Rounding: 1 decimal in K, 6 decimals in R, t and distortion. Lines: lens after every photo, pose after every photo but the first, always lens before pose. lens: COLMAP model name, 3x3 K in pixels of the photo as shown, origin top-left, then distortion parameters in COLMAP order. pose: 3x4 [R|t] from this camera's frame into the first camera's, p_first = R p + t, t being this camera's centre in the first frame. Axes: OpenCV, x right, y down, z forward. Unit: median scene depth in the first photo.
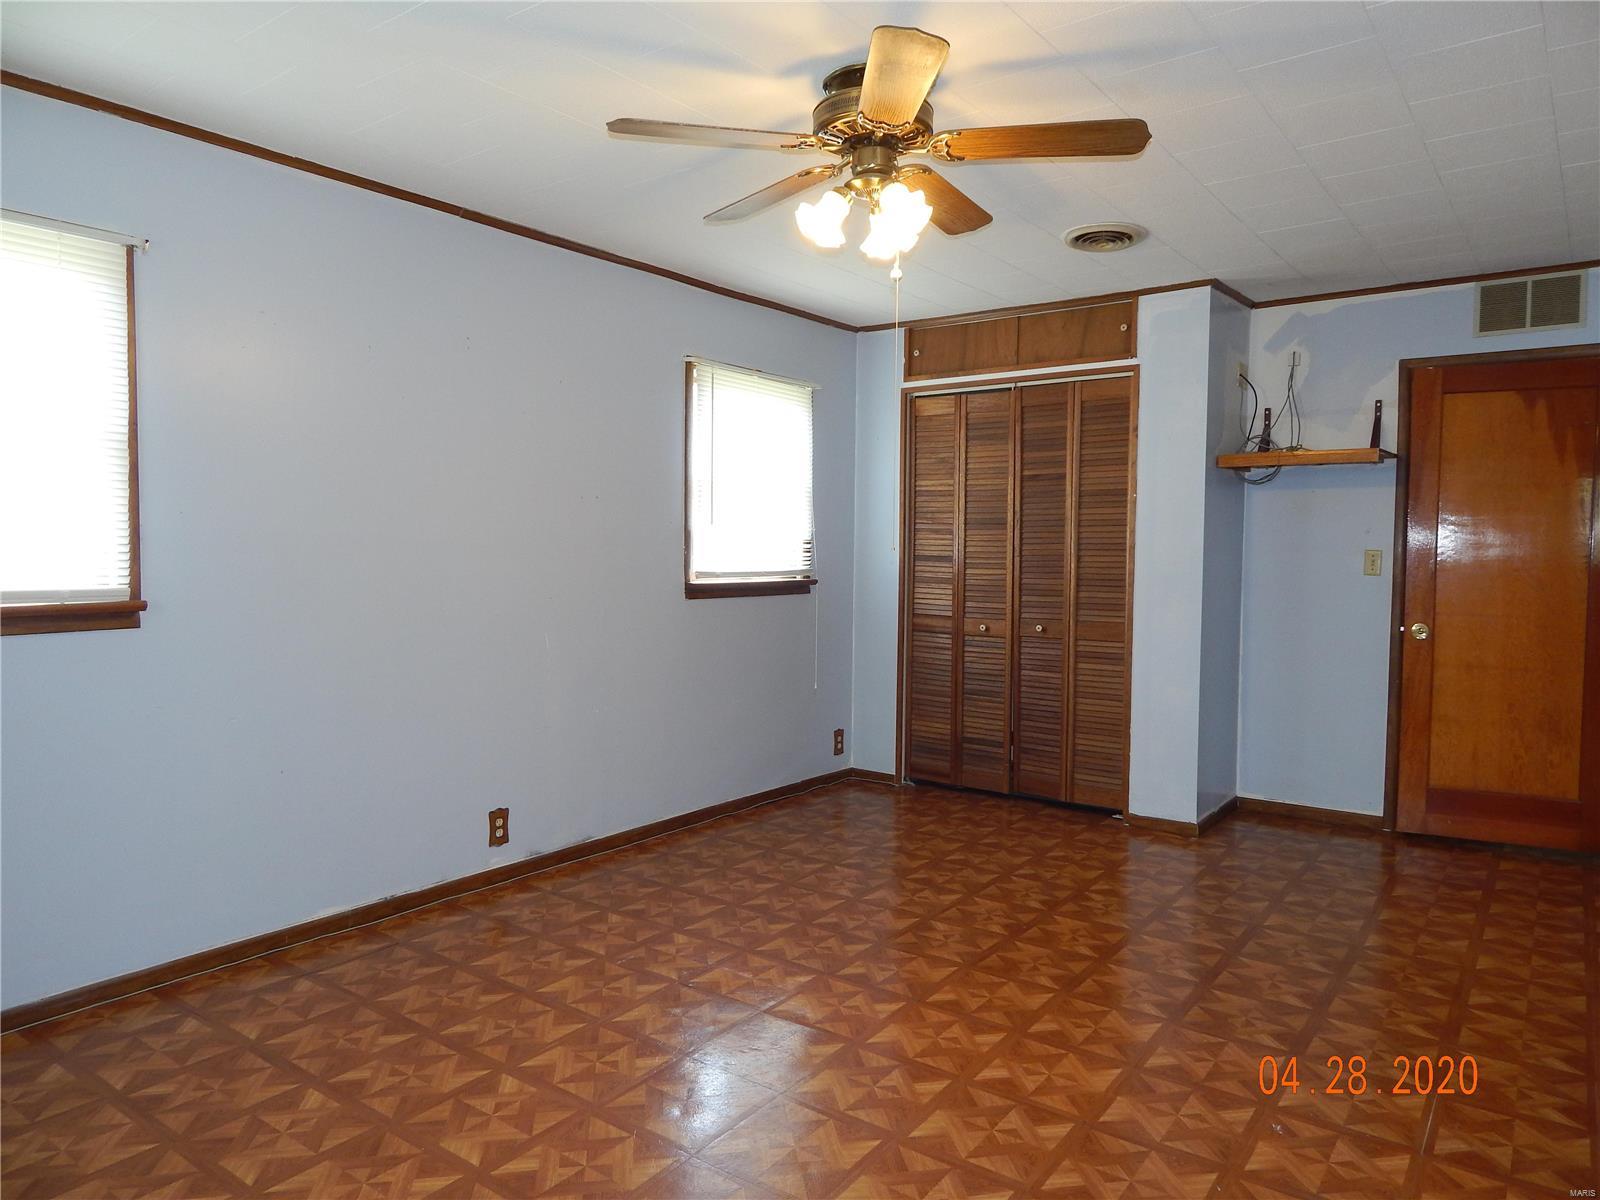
lens RADIAL K [[1048.9, 0, 811.2], [0, 1048.9, 595.6], [0, 0, 1]] dist [0.000050, -0.003336]
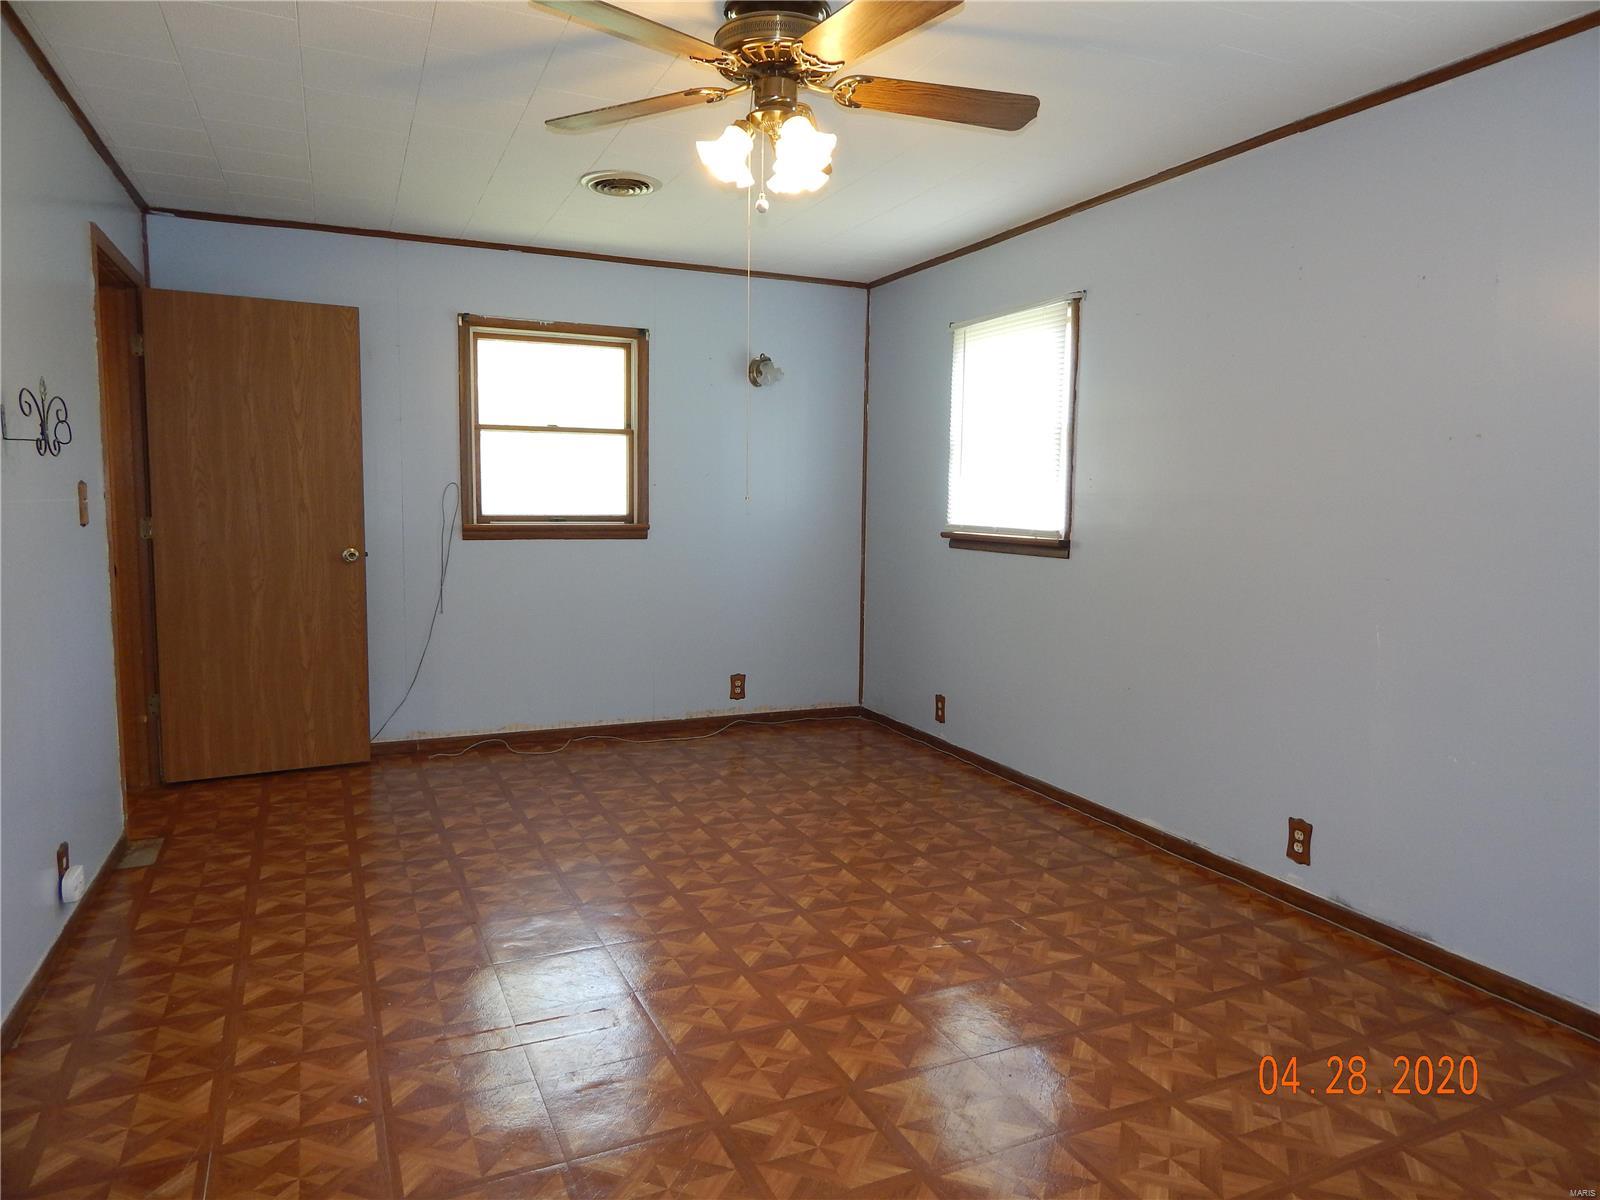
lens RADIAL K [[1048.9, 0, 811.2], [0, 1048.9, 595.6], [0, 0, 1]] dist [0.000050, -0.003336]
pose [[-0.474174, 0.072136, -0.877471, 0.586569], [-0.063424, 0.991250, 0.115763, -0.045833], [0.878144, 0.110544, -0.465450, 0.975332]]
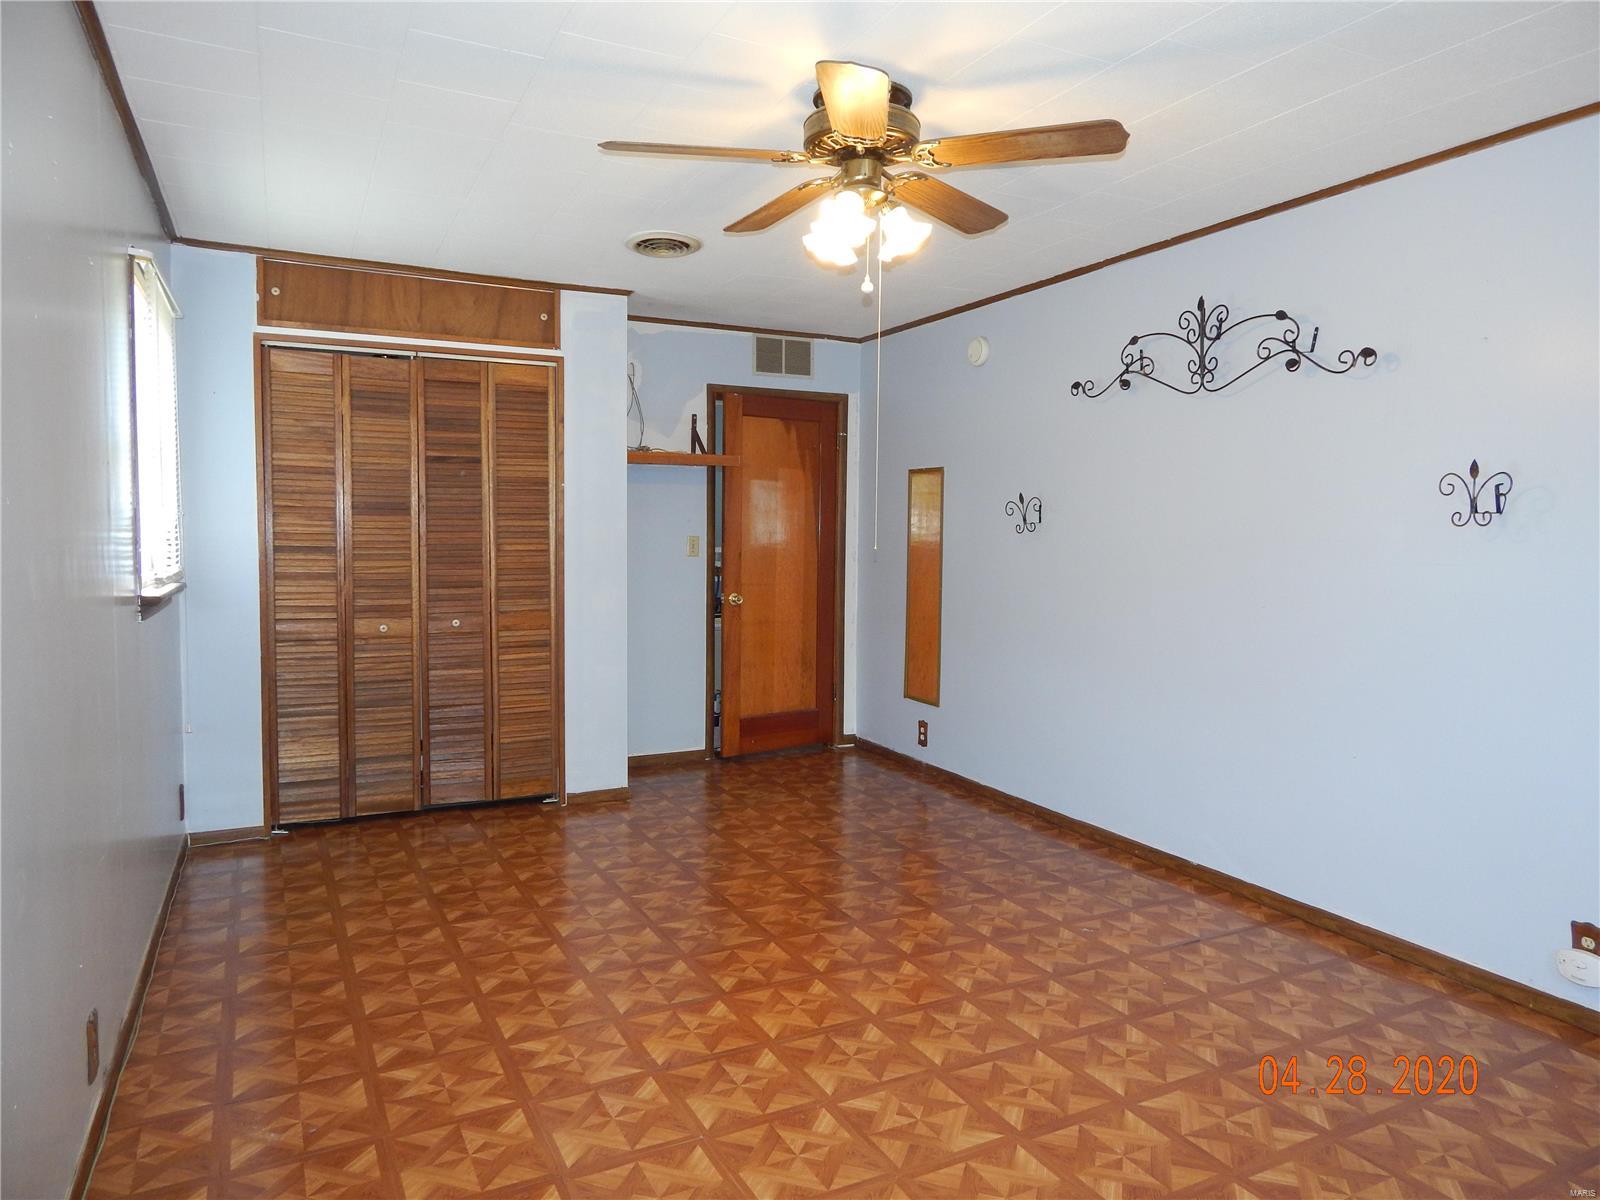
lens RADIAL K [[1048.9, 0, 811.2], [0, 1048.9, 595.6], [0, 0, 1]] dist [0.000050, -0.003336]
pose [[0.446409, -0.060303, 0.892795, -0.583507], [0.037959, 0.998105, 0.048436, -0.032294], [-0.894023, 0.012267, 0.447852, 0.376458]]
